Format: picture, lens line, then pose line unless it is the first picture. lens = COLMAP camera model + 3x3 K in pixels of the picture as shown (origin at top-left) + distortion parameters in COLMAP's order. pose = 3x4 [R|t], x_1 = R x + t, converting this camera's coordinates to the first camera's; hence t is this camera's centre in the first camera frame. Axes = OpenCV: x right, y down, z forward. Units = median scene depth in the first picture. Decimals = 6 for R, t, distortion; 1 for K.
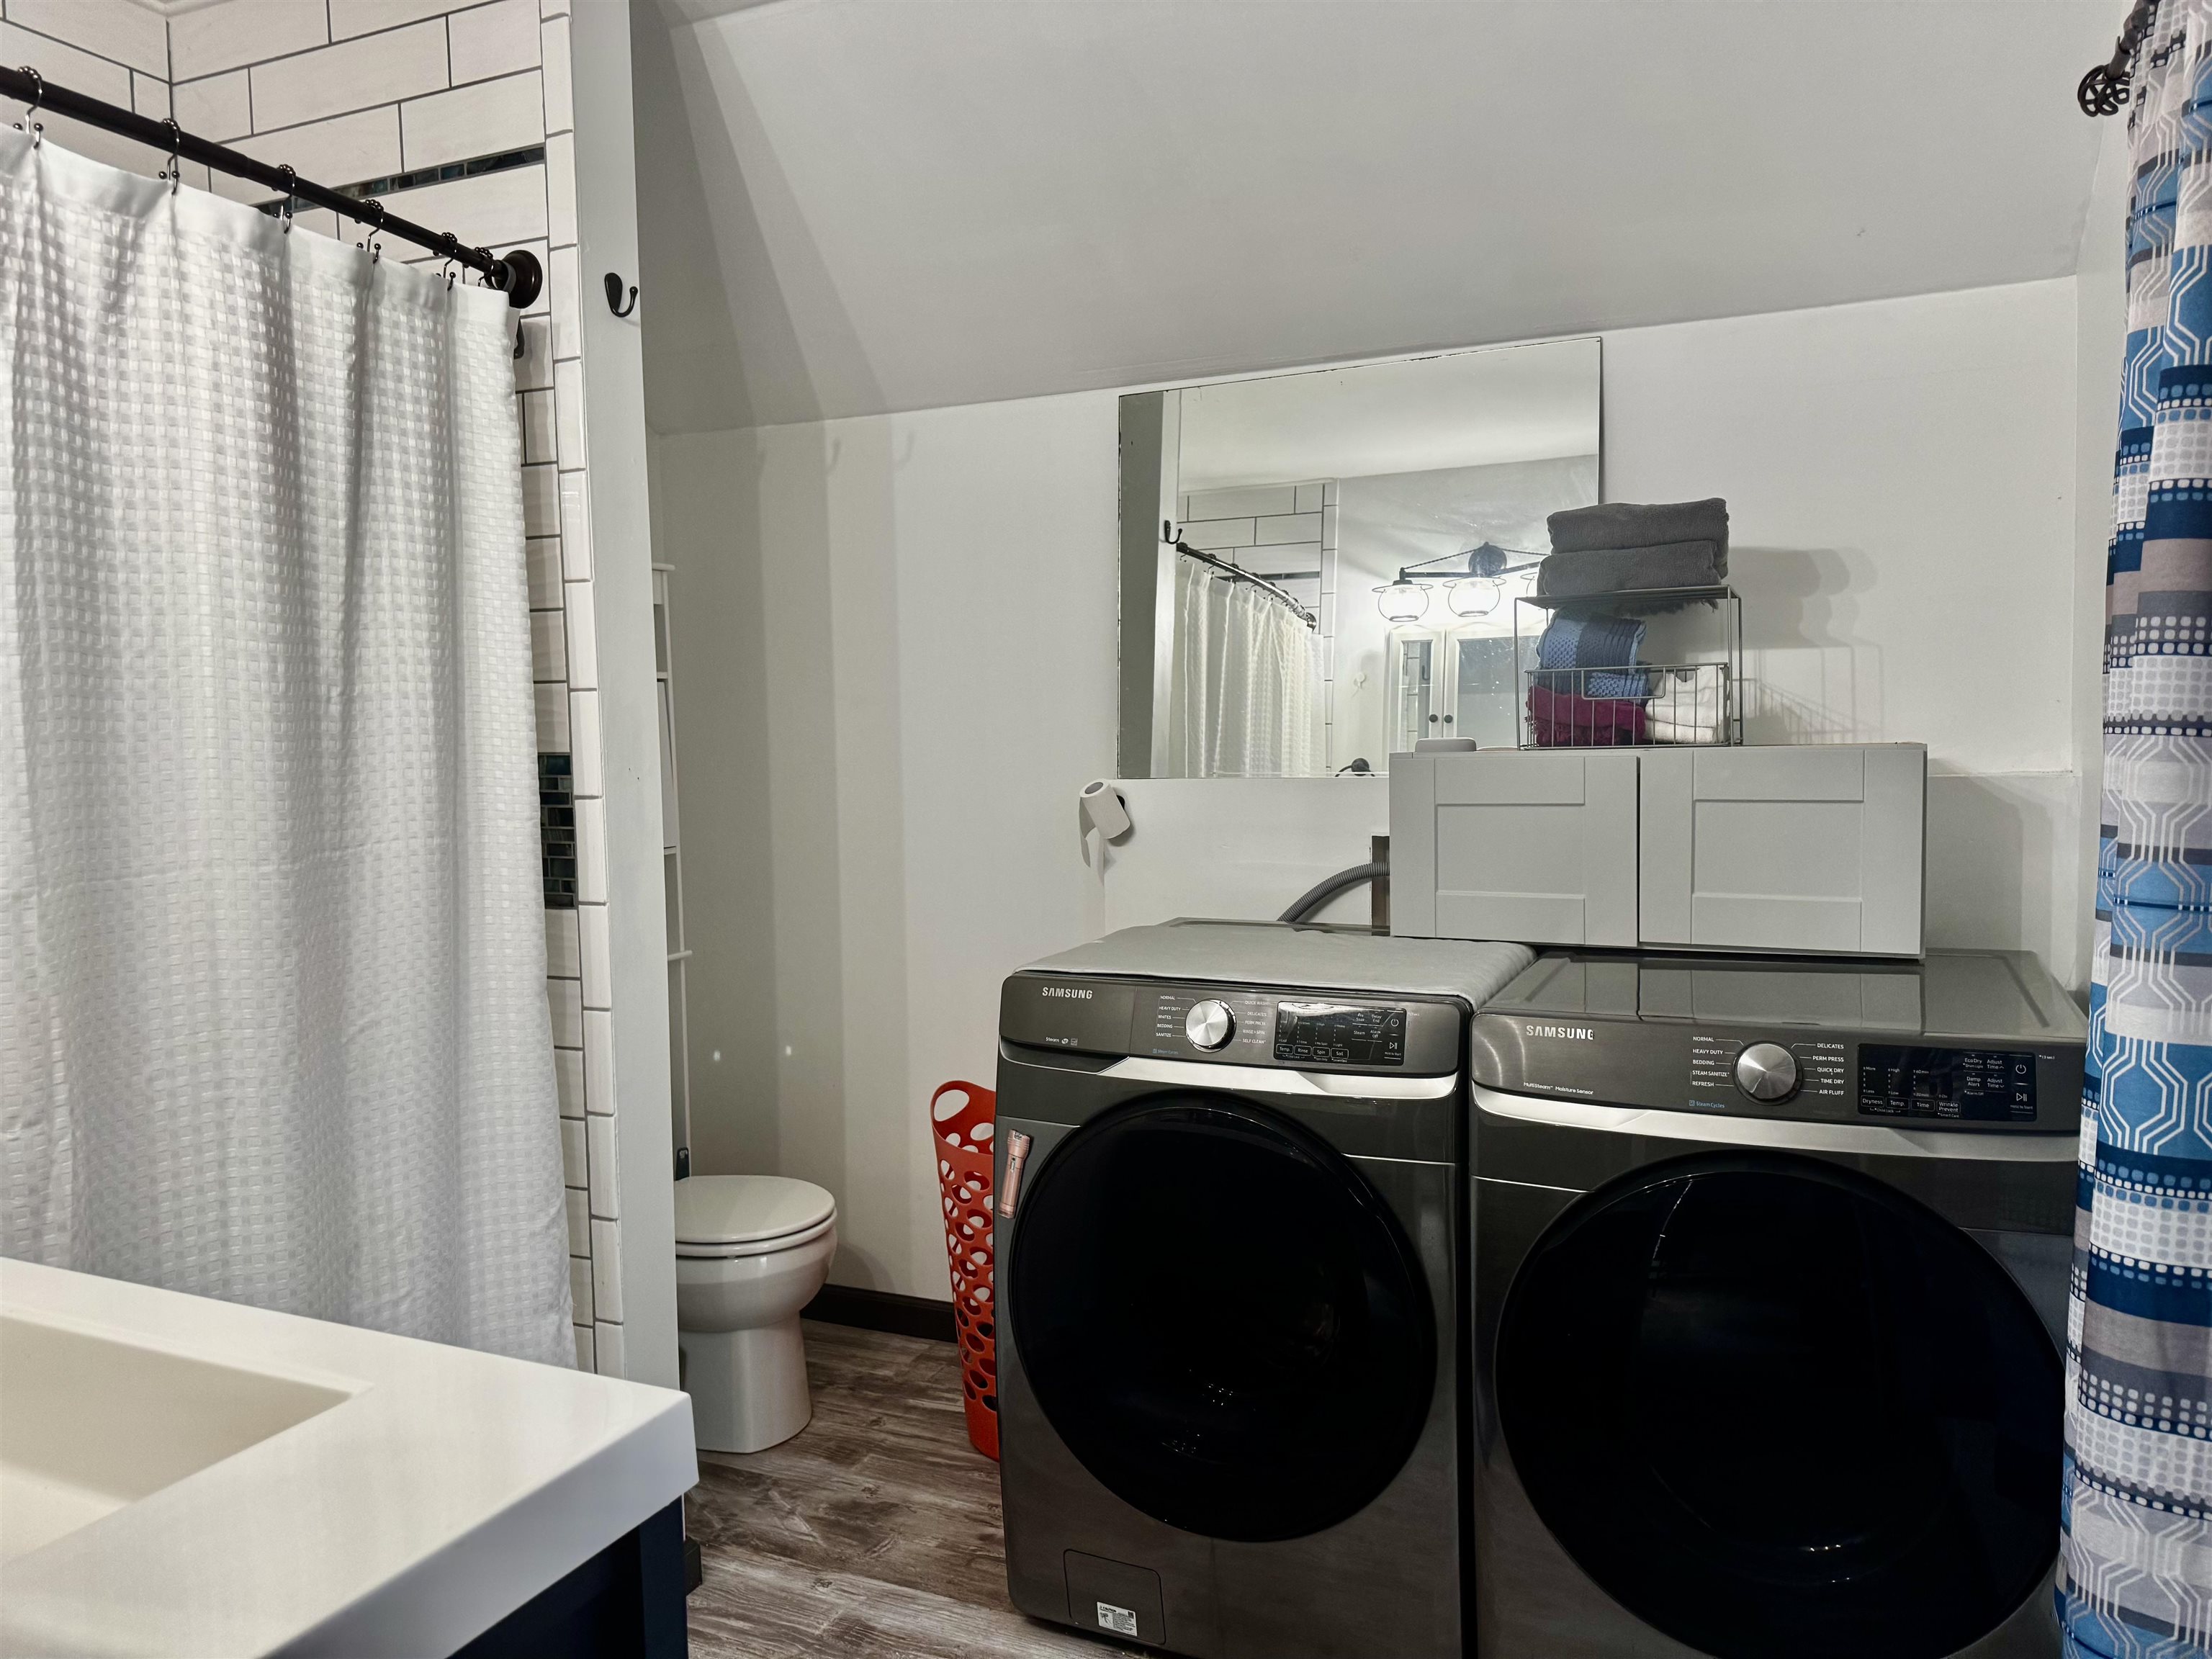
lens RADIAL K [[1558.0, 0, 1134.1], [0, 1558.0, 783.6], [0, 0, 1]] dist [0.061680, -0.072973]
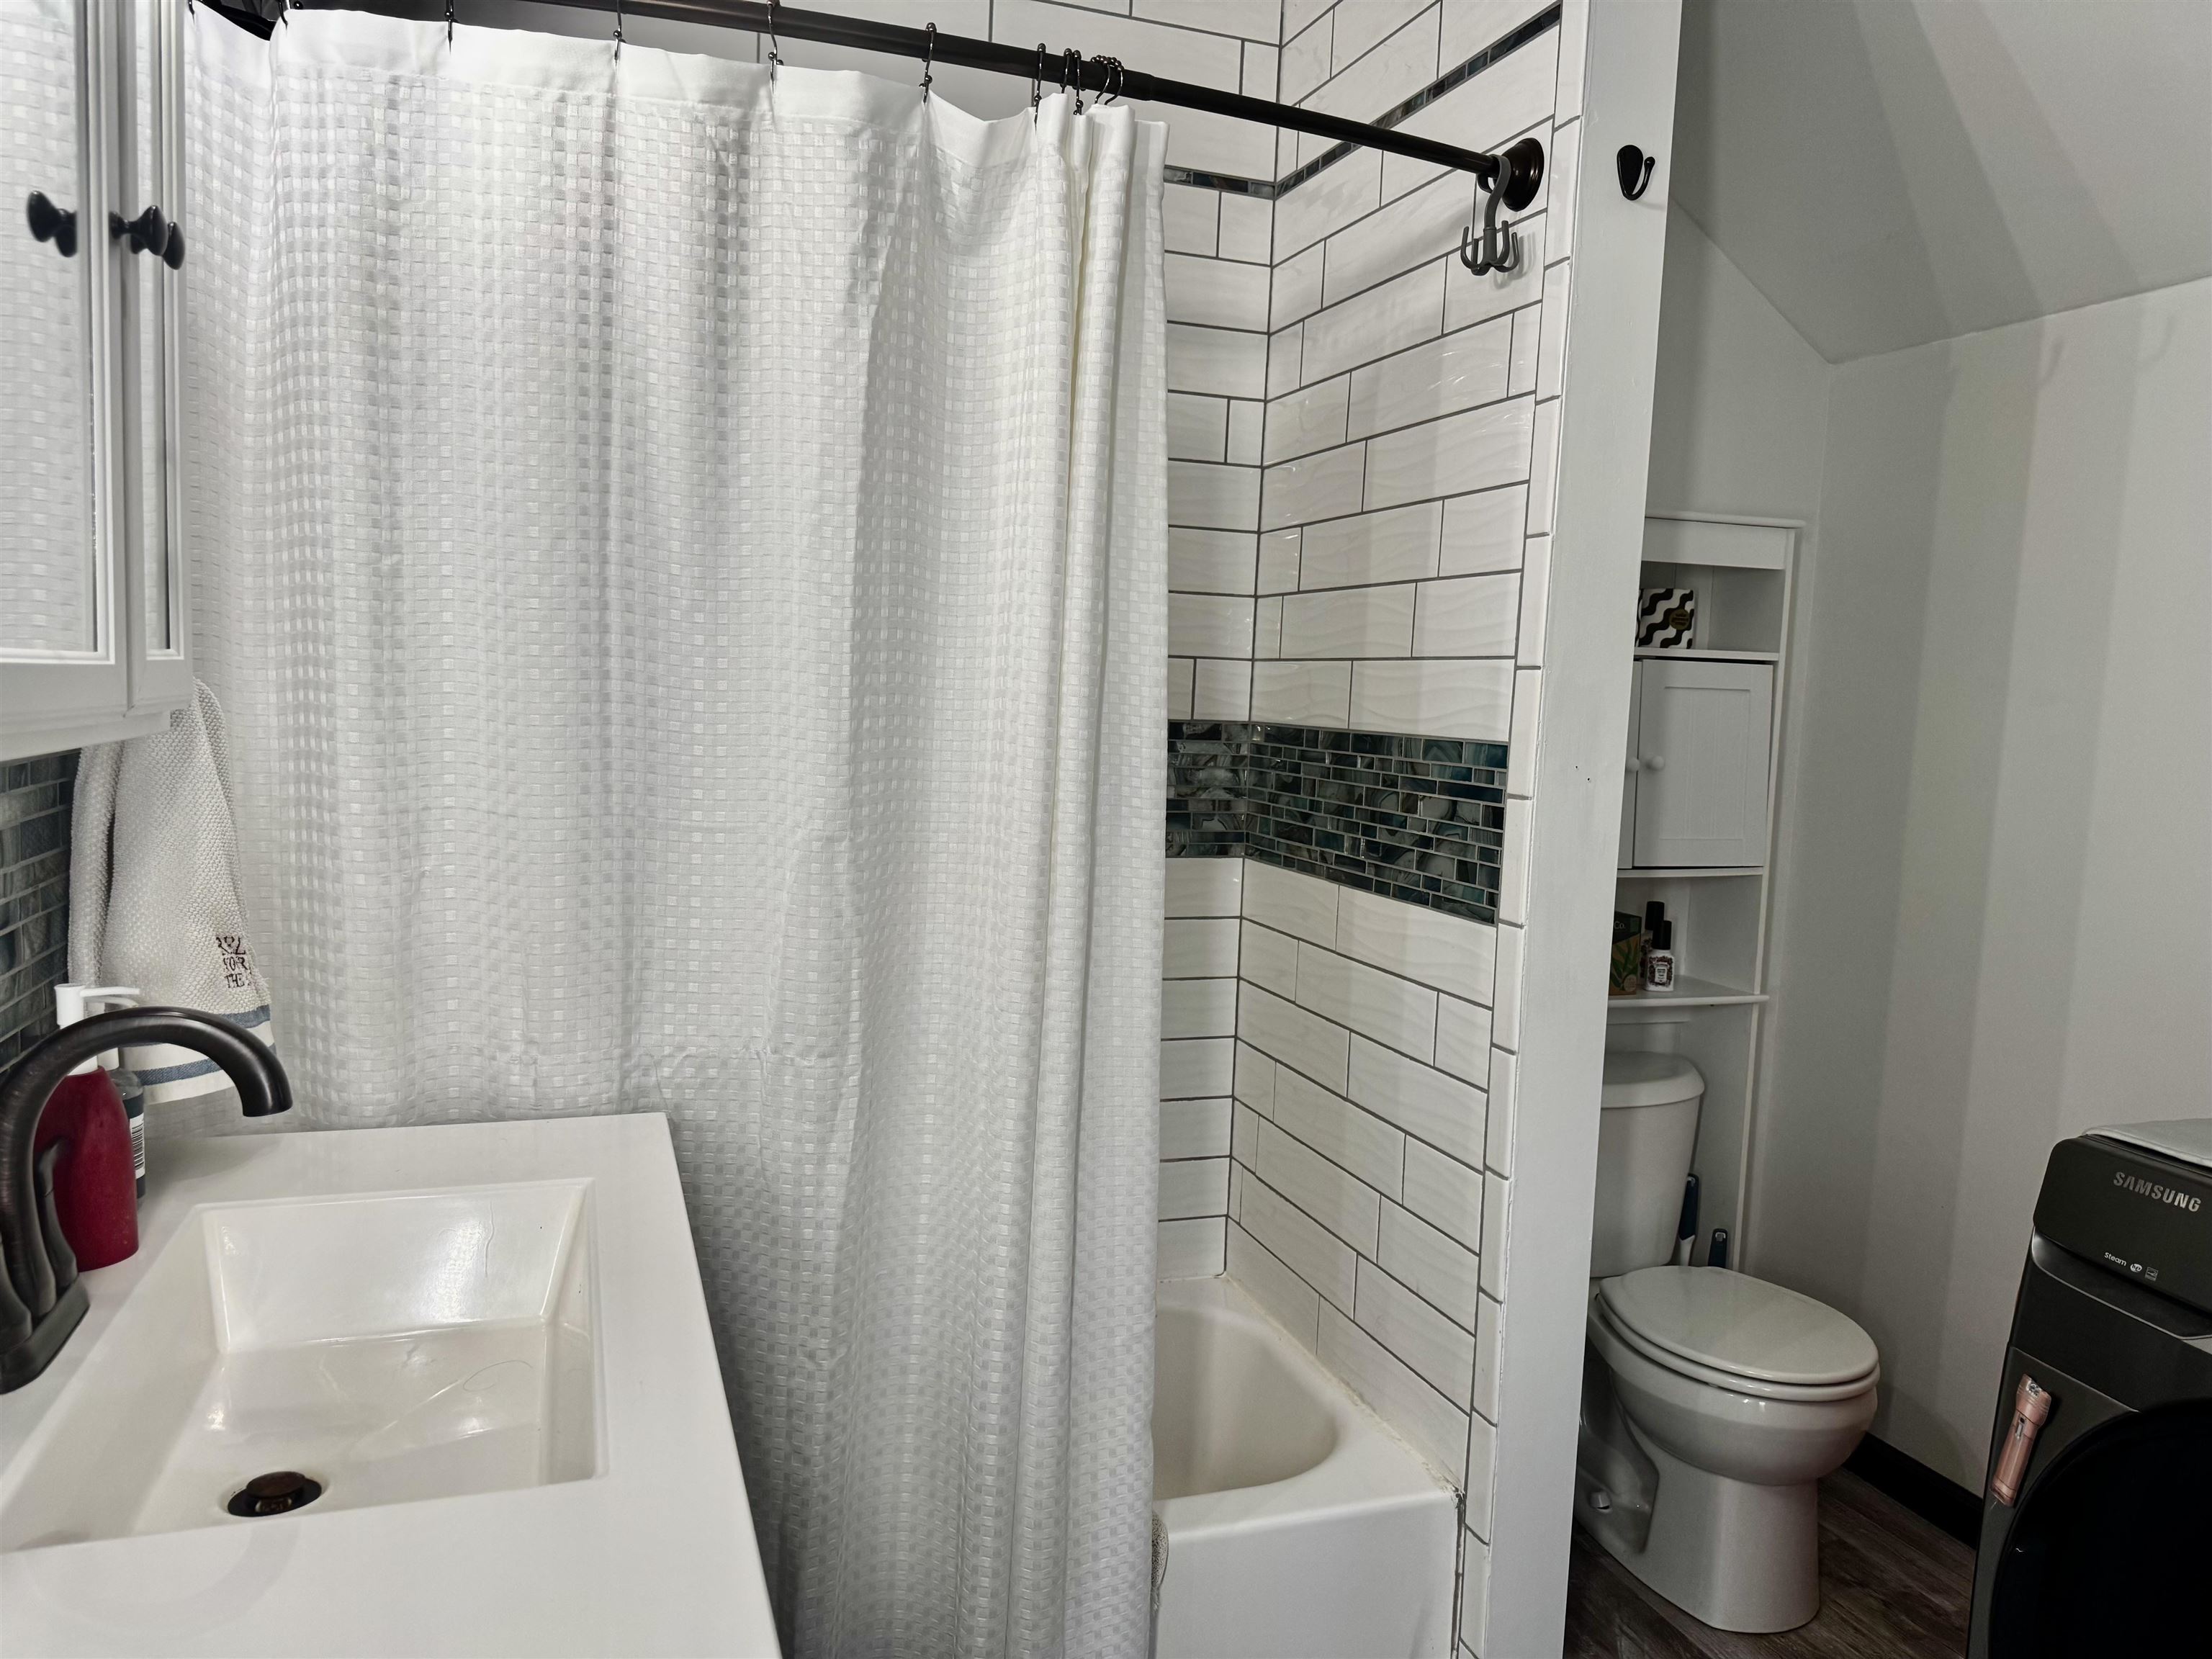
lens RADIAL K [[1558.0, 0, 1141.0], [0, 1558.0, 827.5], [0, 0, 1]] dist [0.061680, -0.072973]
pose [[0.680408, 0.109915, -0.724544, 0.117619], [-0.083939, 0.993870, 0.071947, -0.018135], [0.728011, 0.011864, 0.685463, 0.282423]]
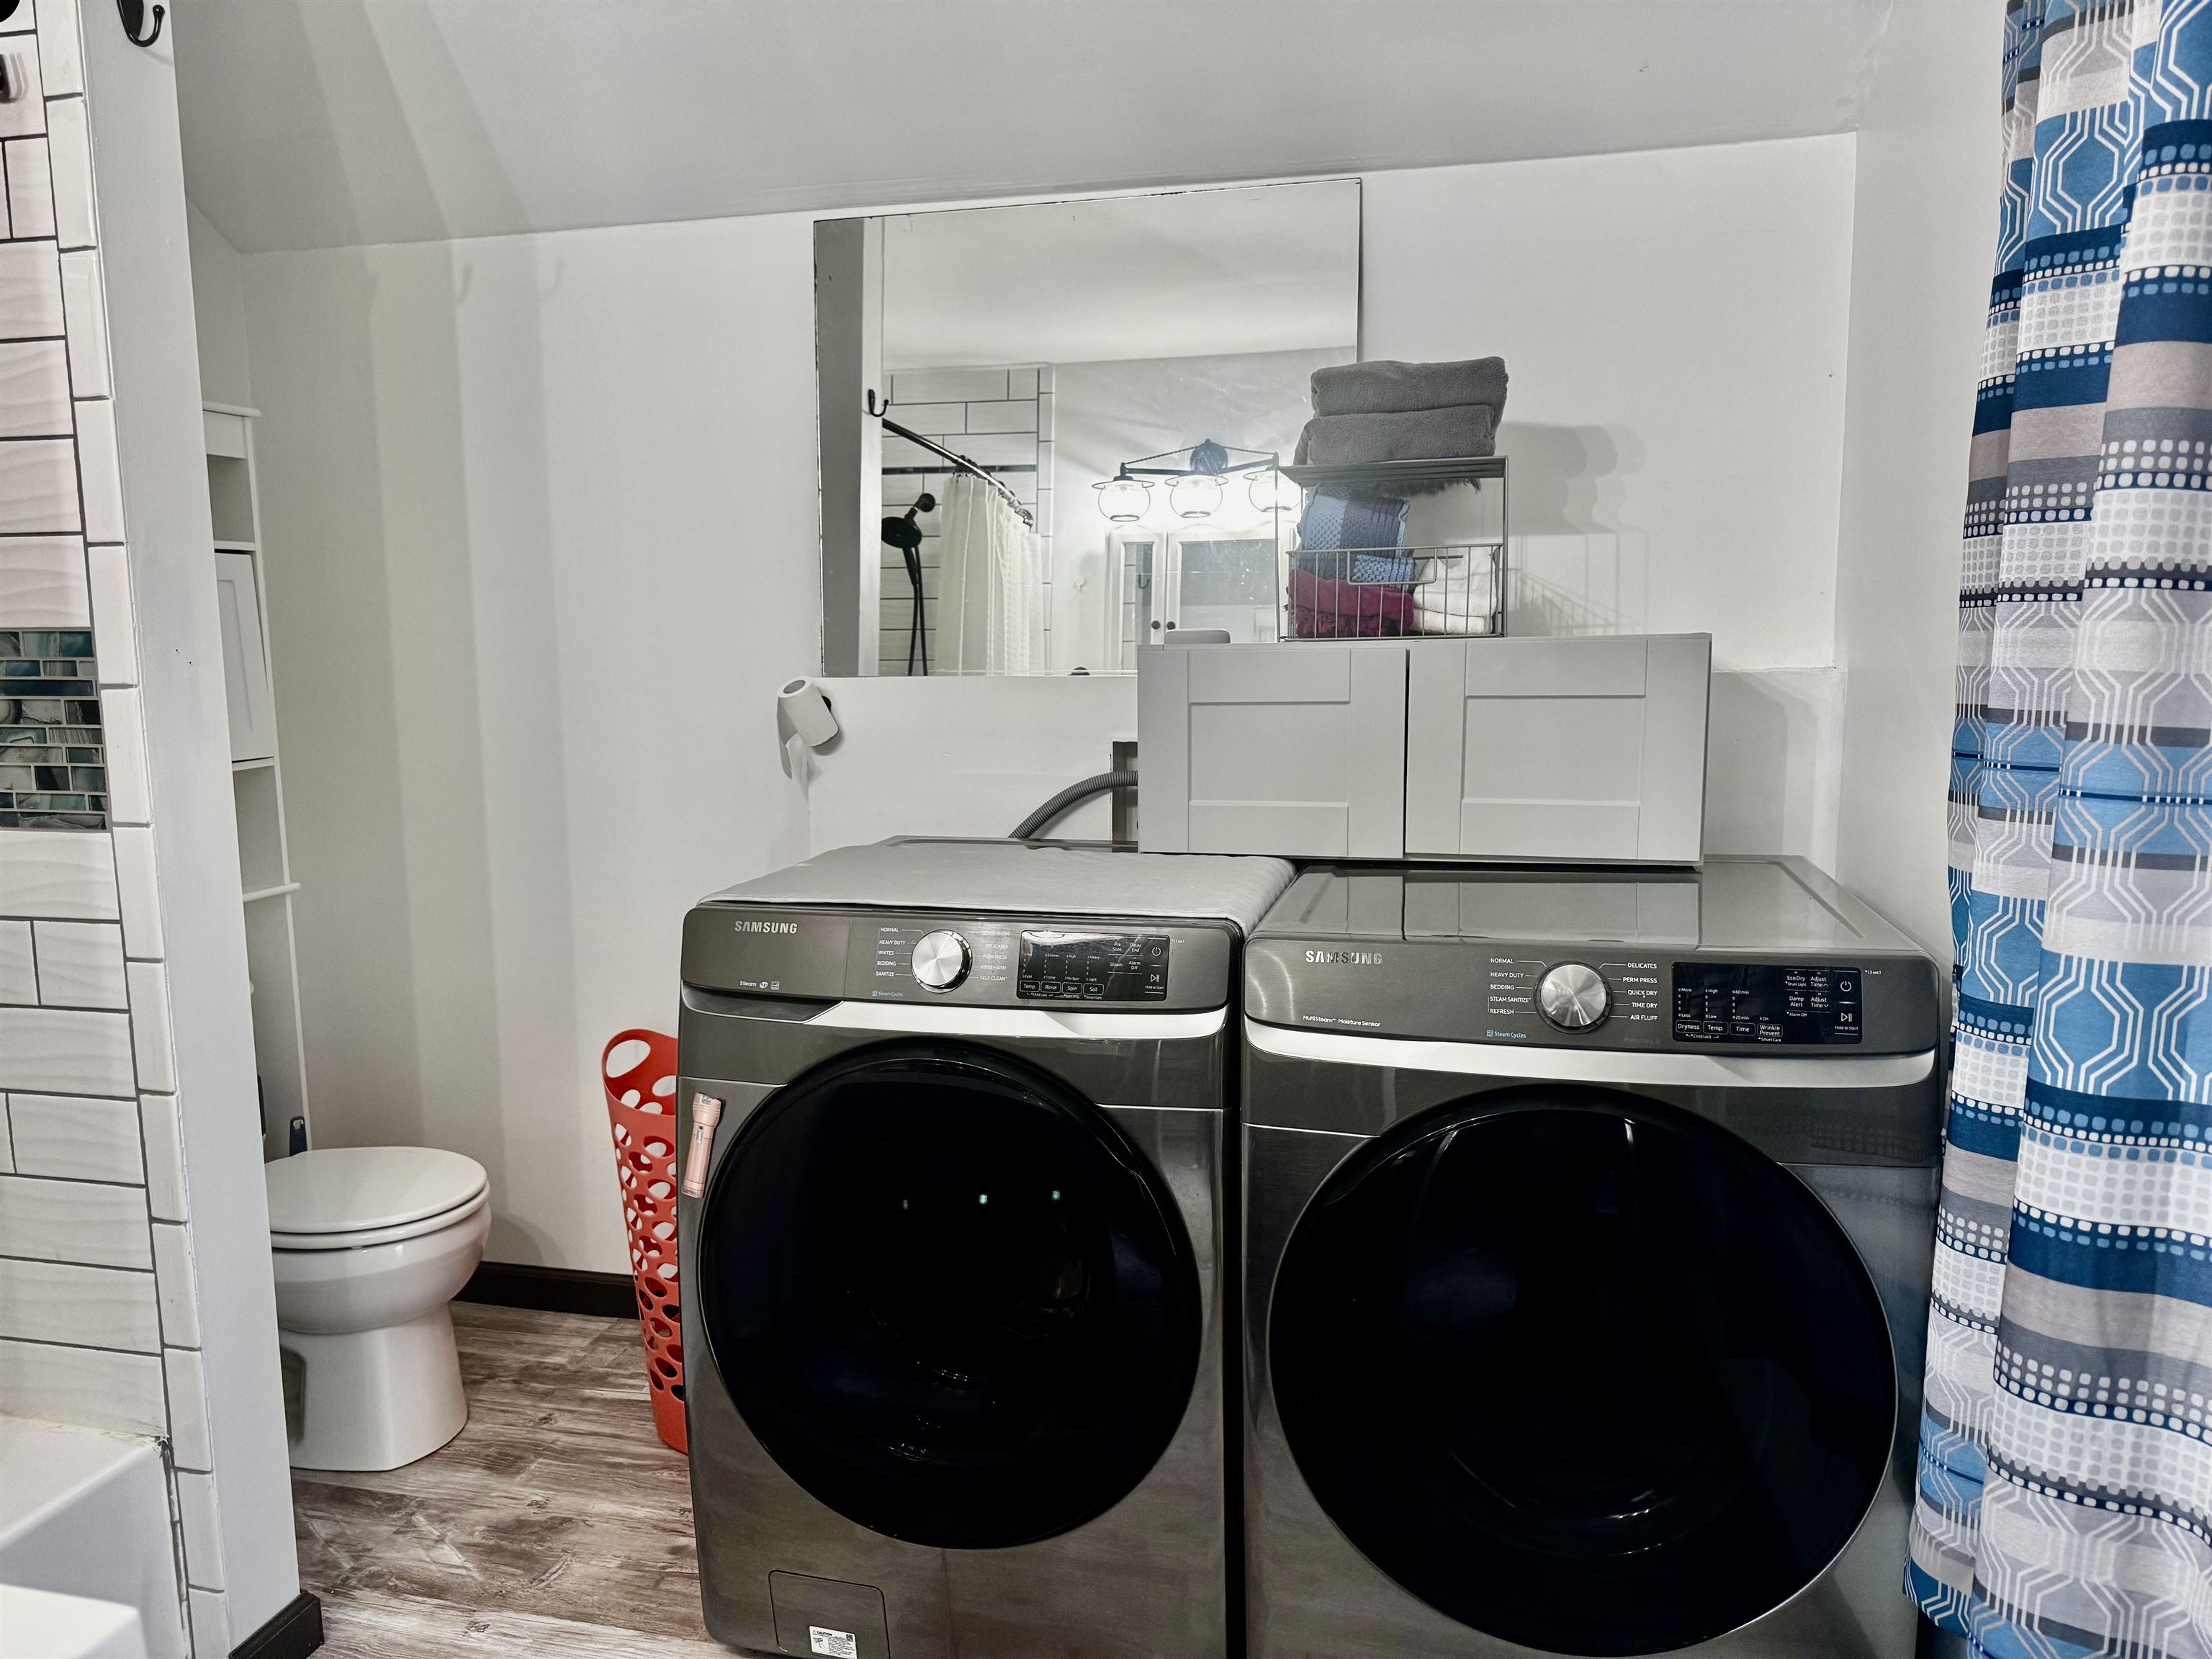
lens RADIAL K [[1558.0, 0, 1093.4], [0, 1558.0, 824.7], [0, 0, 1]] dist [0.061680, -0.072973]
pose [[0.986294, -0.012626, 0.164516, -0.006989], [-0.000084, 0.997029, 0.077025, 0.016400], [-0.165000, -0.075983, 0.983362, 0.158643]]
